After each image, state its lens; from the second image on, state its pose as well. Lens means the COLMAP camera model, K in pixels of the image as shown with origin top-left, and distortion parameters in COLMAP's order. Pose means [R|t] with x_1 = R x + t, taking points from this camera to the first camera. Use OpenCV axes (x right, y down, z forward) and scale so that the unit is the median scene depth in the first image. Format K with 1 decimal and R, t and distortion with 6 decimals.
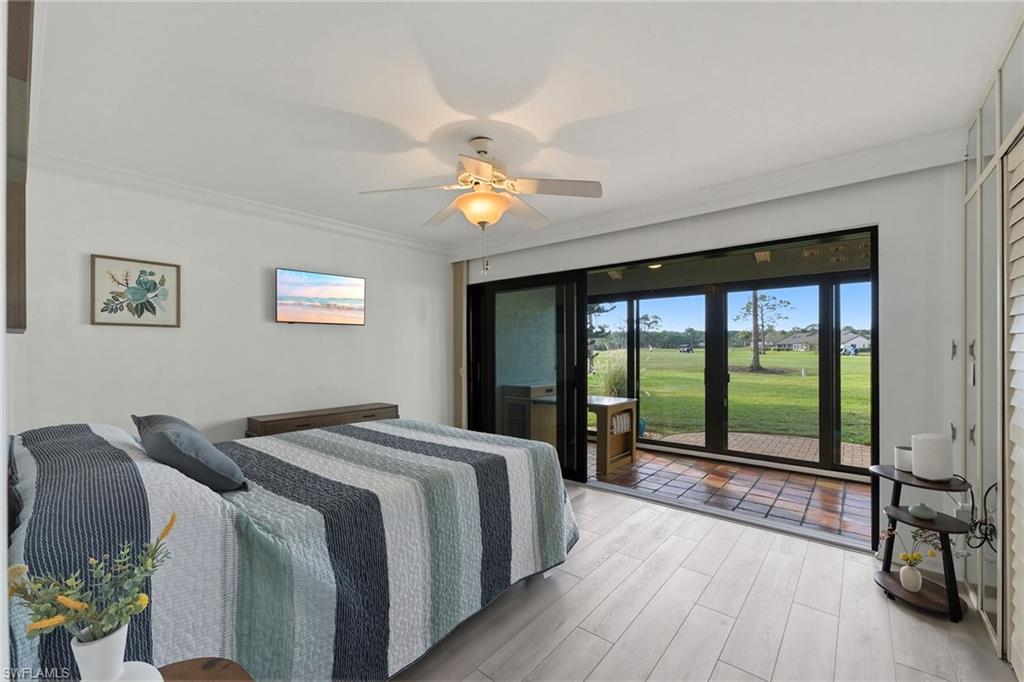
lens RADIAL K [[425.5, 0, 516.1], [0, 425.5, 350.0], [0, 0, 1]] dist [-0.000931, -0.000243]
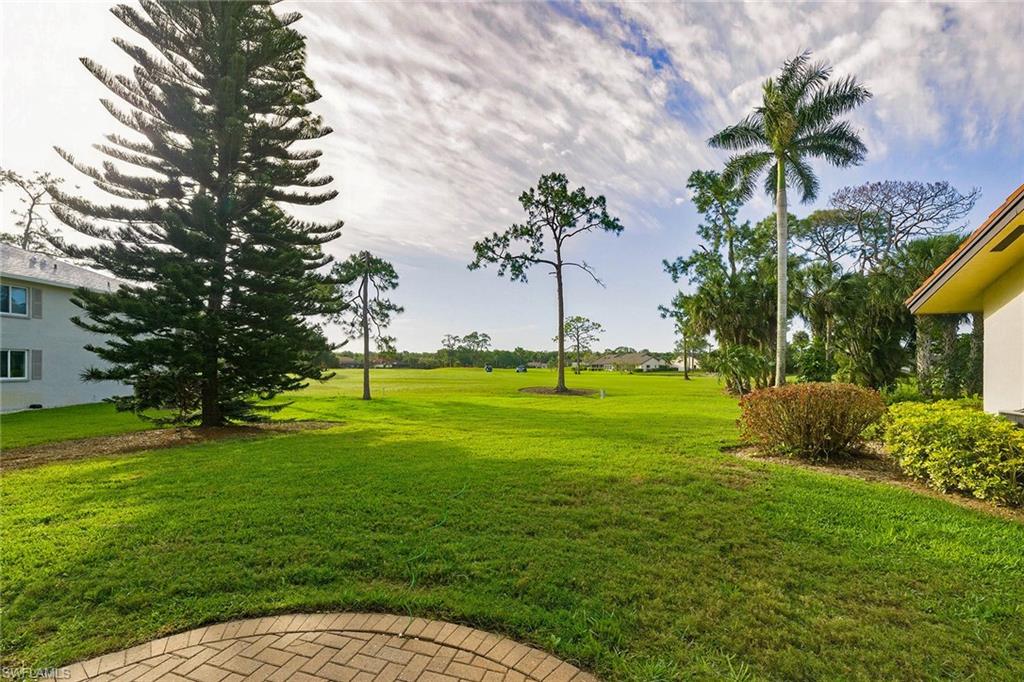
lens RADIAL K [[436.5, 0, 519.9], [0, 436.5, 373.5], [0, 0, 1]] dist [0.001174, 0.000077]
pose [[0.929712, 0.002756, 0.368277, 0.114434], [-0.006784, 0.999930, 0.009642, -0.000708], [-0.368224, -0.011463, 0.929666, 0.124860]]
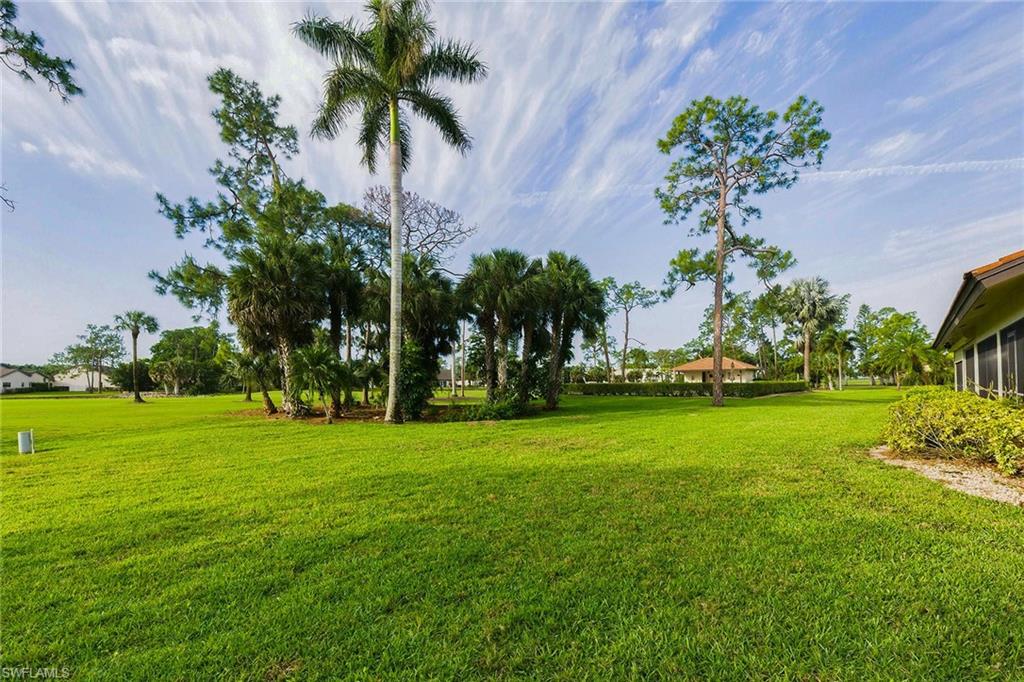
lens RADIAL K [[479.7, 0, 512.7], [0, 479.7, 380.2], [0, 0, 1]] dist [0.015992, -0.000278]
pose [[0.075781, 0.010498, 0.997069, 0.177041], [0.012313, 0.999858, -0.011463, 0.005177], [-0.997048, 0.013145, 0.075641, 0.383810]]
